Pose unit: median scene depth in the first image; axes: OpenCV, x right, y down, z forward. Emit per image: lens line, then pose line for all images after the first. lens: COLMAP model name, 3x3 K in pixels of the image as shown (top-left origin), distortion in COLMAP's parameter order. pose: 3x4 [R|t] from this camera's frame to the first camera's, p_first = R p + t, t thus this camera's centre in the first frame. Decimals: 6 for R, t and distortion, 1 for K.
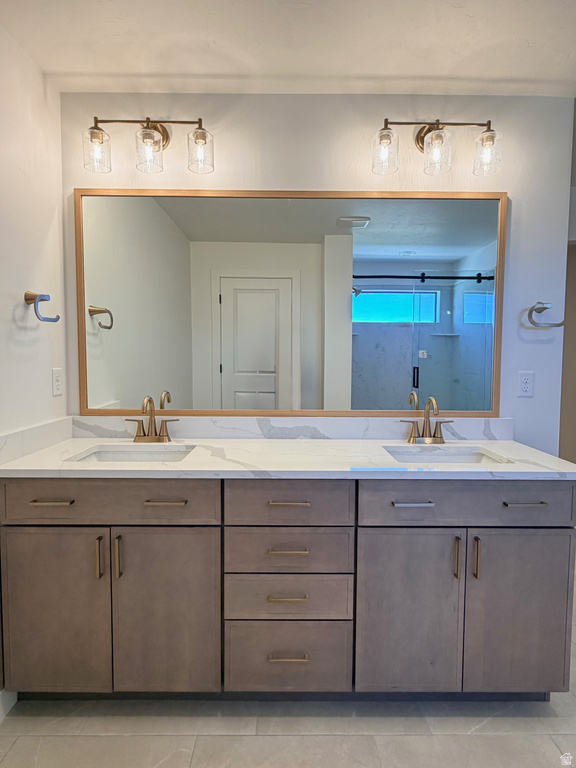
lens RADIAL K [[438.2, 0, 292.0], [0, 438.2, 382.3], [0, 0, 1]] dist [-0.001182, 0.000665]
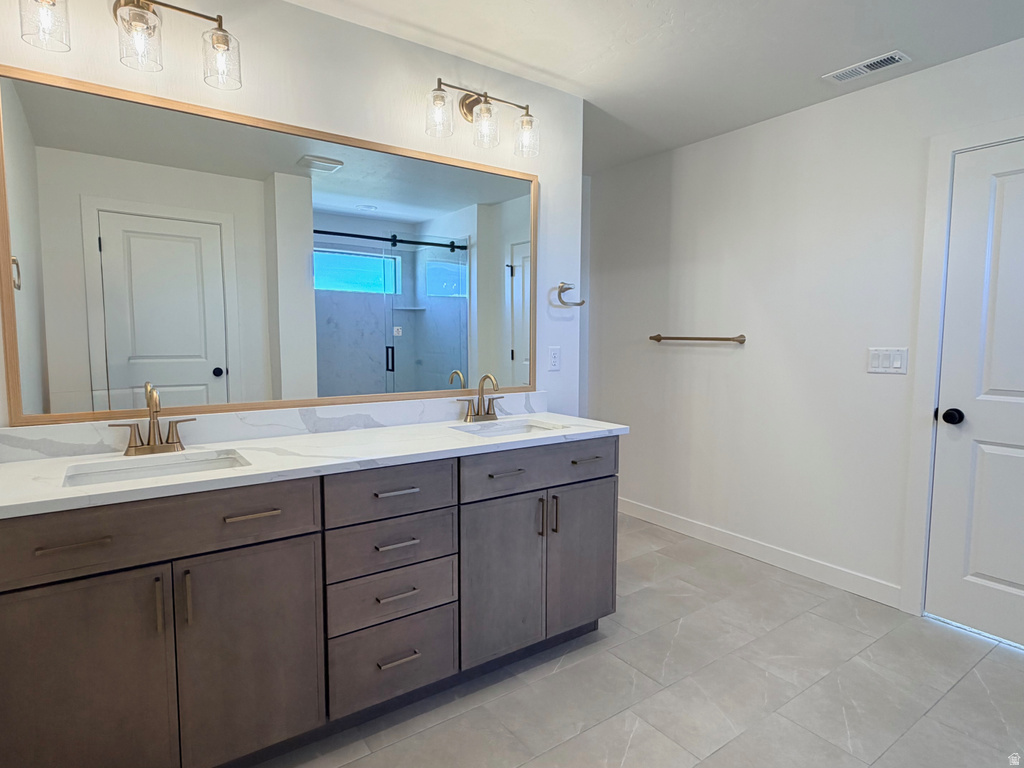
lens RADIAL K [[573.2, 0, 512.0], [0, 573.2, 384.0], [0, 0, 1]] dist [0.003127, 0.001657]
pose [[0.820027, -0.051566, 0.569996, -0.373004], [0.036464, 0.998617, 0.037883, 0.009859], [-0.571161, -0.010281, 0.820773, -0.098054]]
